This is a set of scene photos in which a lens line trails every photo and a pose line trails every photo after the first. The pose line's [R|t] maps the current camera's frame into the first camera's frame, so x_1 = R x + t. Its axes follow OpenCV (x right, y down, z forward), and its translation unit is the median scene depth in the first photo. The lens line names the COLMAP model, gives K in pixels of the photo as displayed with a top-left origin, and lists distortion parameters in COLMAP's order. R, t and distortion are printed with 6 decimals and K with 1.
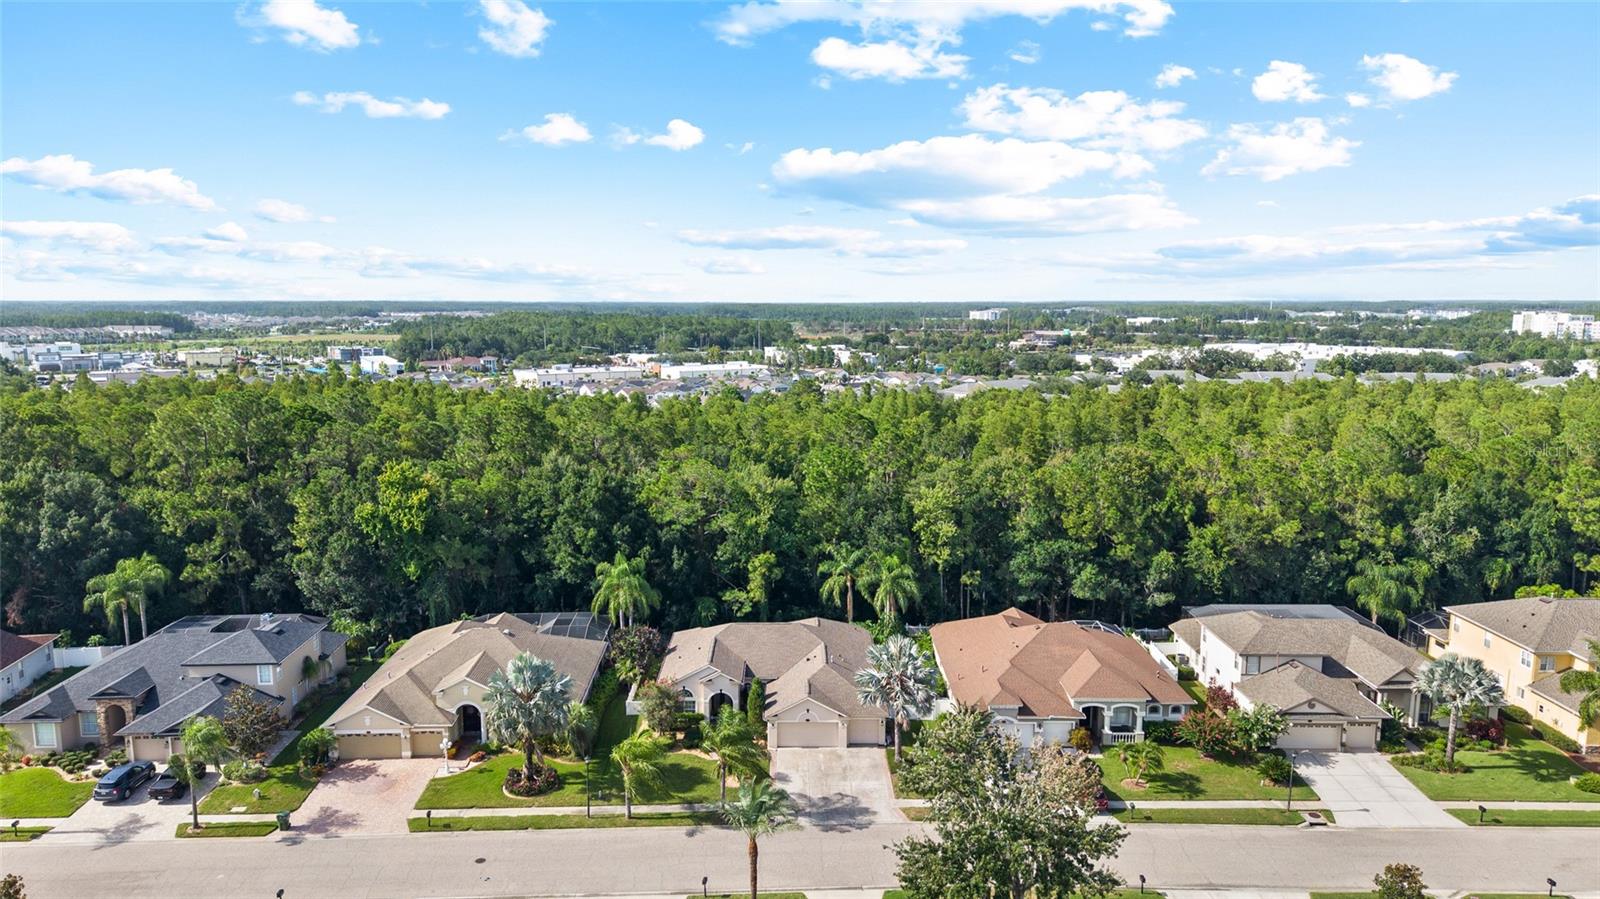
lens RADIAL K [[1039.2, 0, 830.4], [0, 1039.2, 465.3], [0, 0, 1]] dist [0.147629, -0.266350]
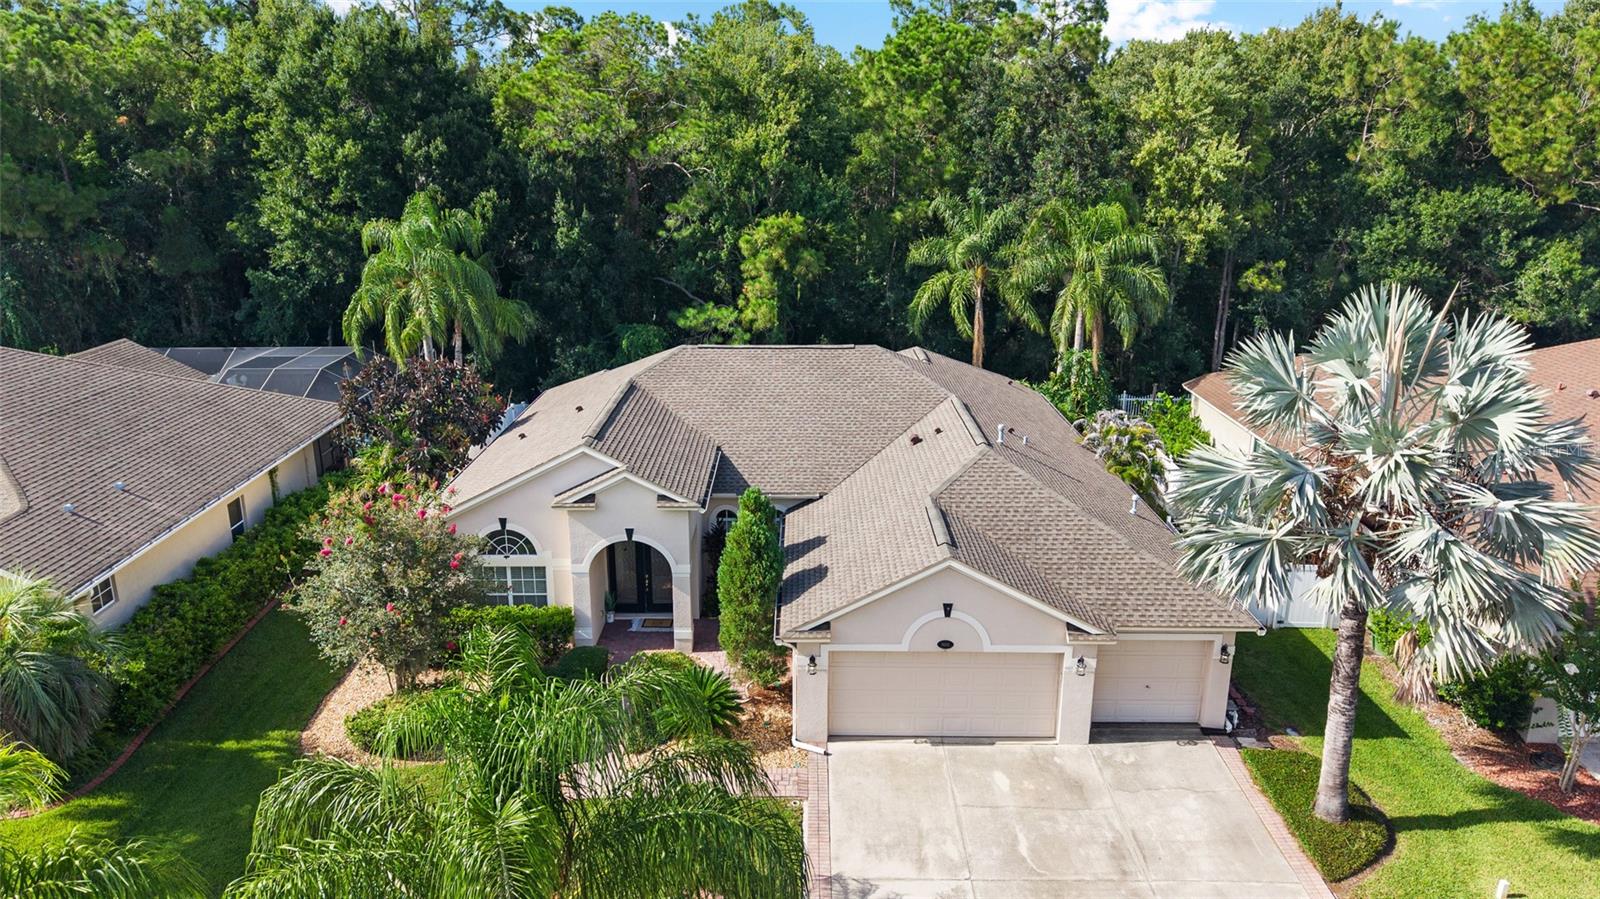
lens RADIAL K [[1042.7, 0, 817.4], [0, 1042.7, 443.5], [0, 0, 1]] dist [0.032841, -0.002144]
pose [[0.999620, 0.000458, -0.027549, -0.036343], [0.002835, 0.992847, 0.119364, 0.127340], [0.027407, -0.119397, 0.992468, 0.584964]]
